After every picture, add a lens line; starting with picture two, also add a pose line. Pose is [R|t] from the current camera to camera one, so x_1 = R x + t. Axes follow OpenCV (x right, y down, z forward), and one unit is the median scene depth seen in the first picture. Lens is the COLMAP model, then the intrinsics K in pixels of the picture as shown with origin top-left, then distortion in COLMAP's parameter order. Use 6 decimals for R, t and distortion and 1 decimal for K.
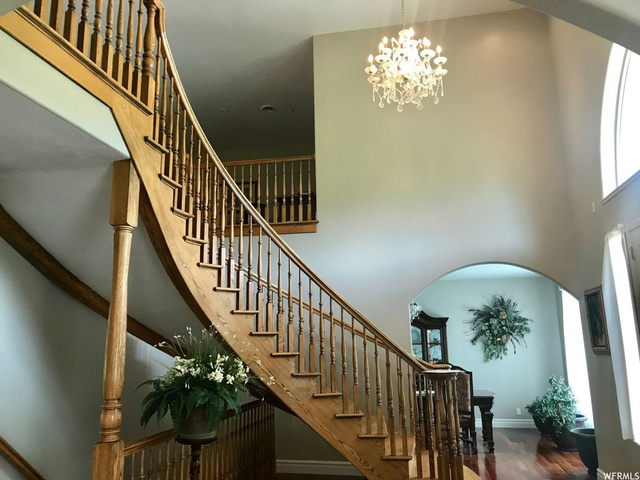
lens RADIAL K [[528.0, 0, 321.6], [0, 528.0, 240.7], [0, 0, 1]] dist [0.039985, -0.022358]
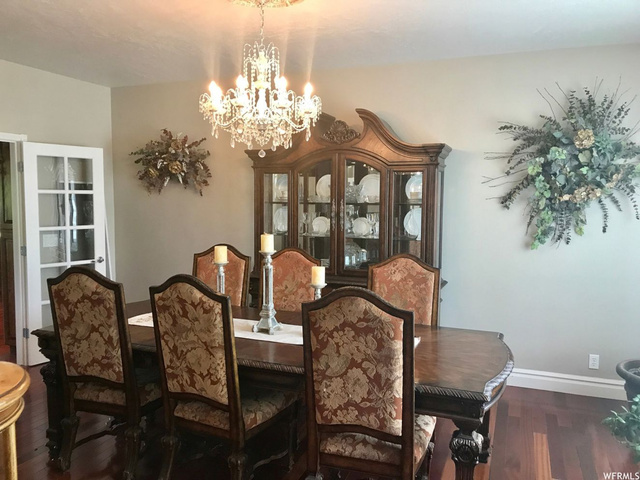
lens RADIAL K [[528.0, 0, 319.1], [0, 528.0, 237.7], [0, 0, 1]] dist [0.039985, -0.022358]
pose [[0.984566, 0.038910, -0.170634, 0.214681], [0.008668, 0.962935, 0.269593, 0.101800], [0.174800, -0.266911, 0.947736, 0.561739]]
